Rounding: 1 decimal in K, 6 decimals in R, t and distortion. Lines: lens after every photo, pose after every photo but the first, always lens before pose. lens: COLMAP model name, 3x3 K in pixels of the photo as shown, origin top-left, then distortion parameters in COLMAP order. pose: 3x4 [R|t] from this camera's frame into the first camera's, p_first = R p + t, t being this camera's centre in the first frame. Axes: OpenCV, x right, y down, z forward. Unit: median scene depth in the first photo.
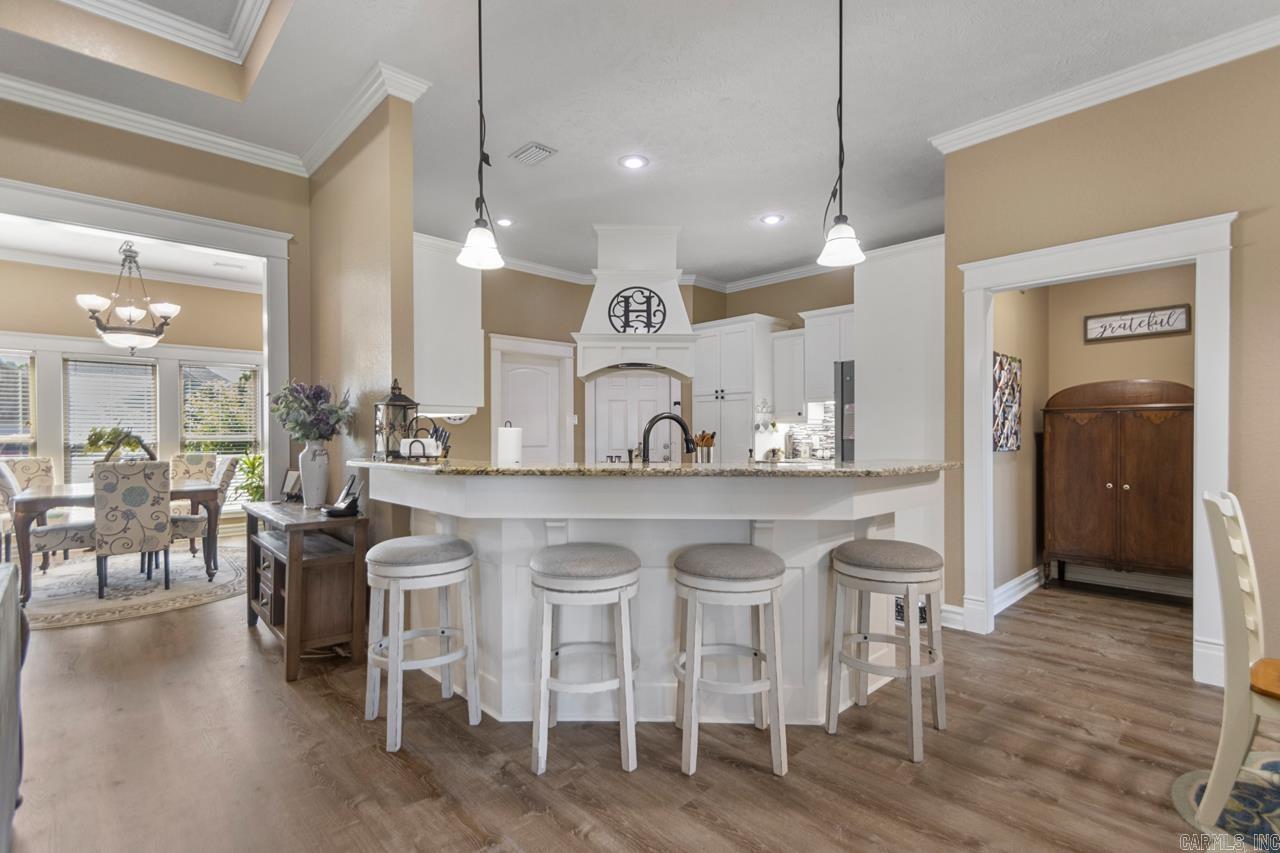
lens RADIAL K [[597.9, 0, 647.0], [0, 597.9, 433.6], [0, 0, 1]] dist [0.002677, -0.002435]
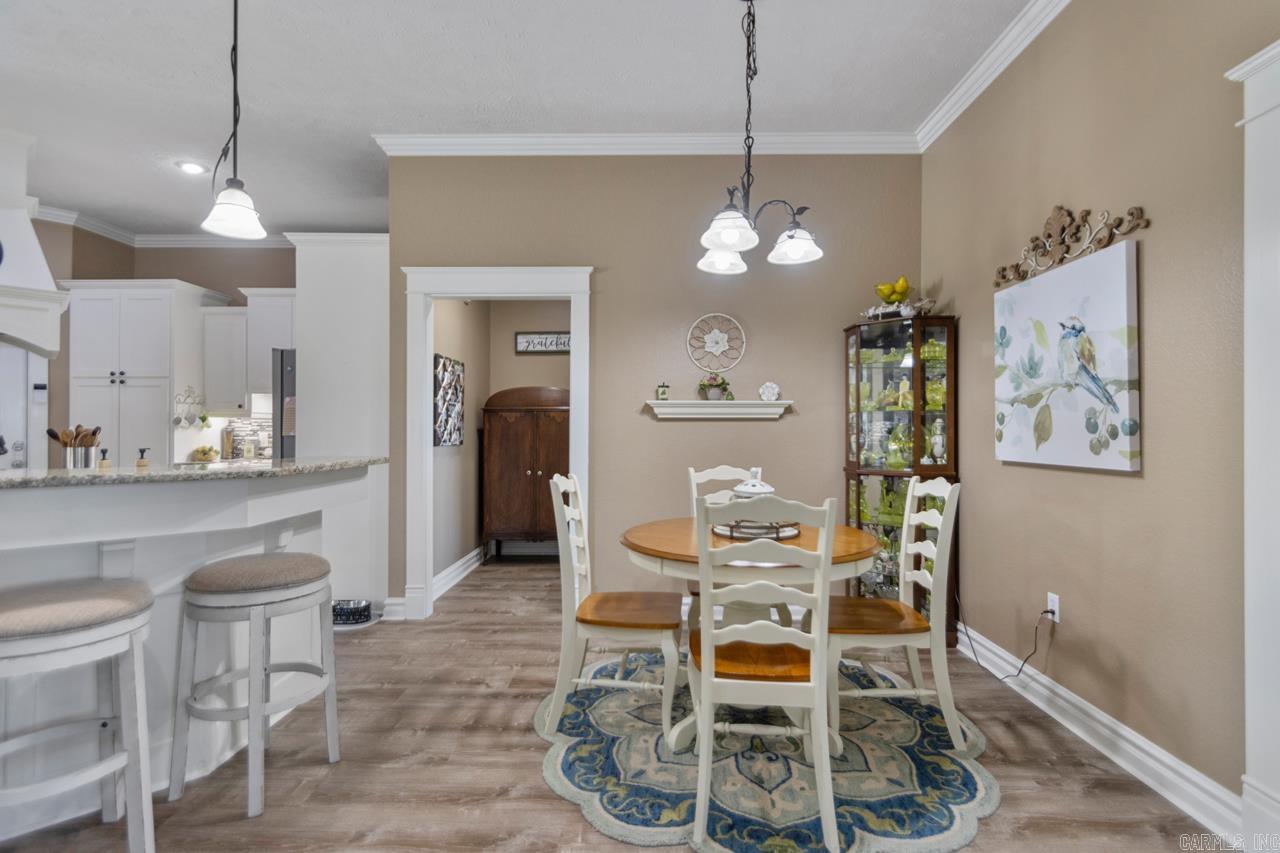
lens RADIAL K [[597.9, 0, 650.5], [0, 597.9, 424.3], [0, 0, 1]] dist [0.002677, -0.002435]
pose [[0.689046, 0.007948, 0.724674, 0.058067], [-0.001335, 0.999952, -0.009698, 0.000272], [-0.724716, 0.005714, 0.689024, -0.019776]]
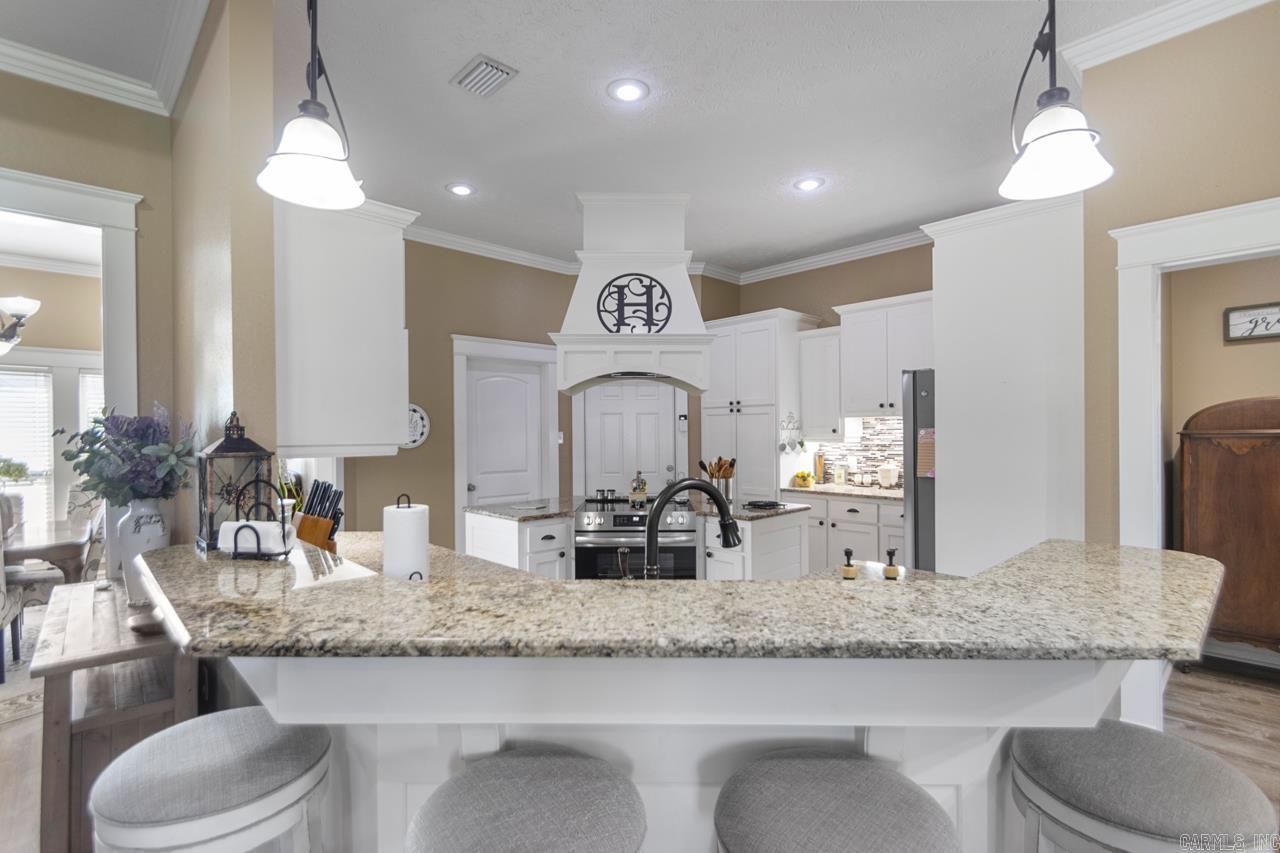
lens RADIAL K [[597.9, 0, 645.6], [0, 597.9, 430.4], [0, 0, 1]] dist [0.002677, -0.002435]
pose [[0.999983, -0.005543, 0.001619, -0.005032], [0.005549, 0.999976, -0.004187, -0.046009], [-0.001596, 0.004196, 0.999990, 0.268946]]
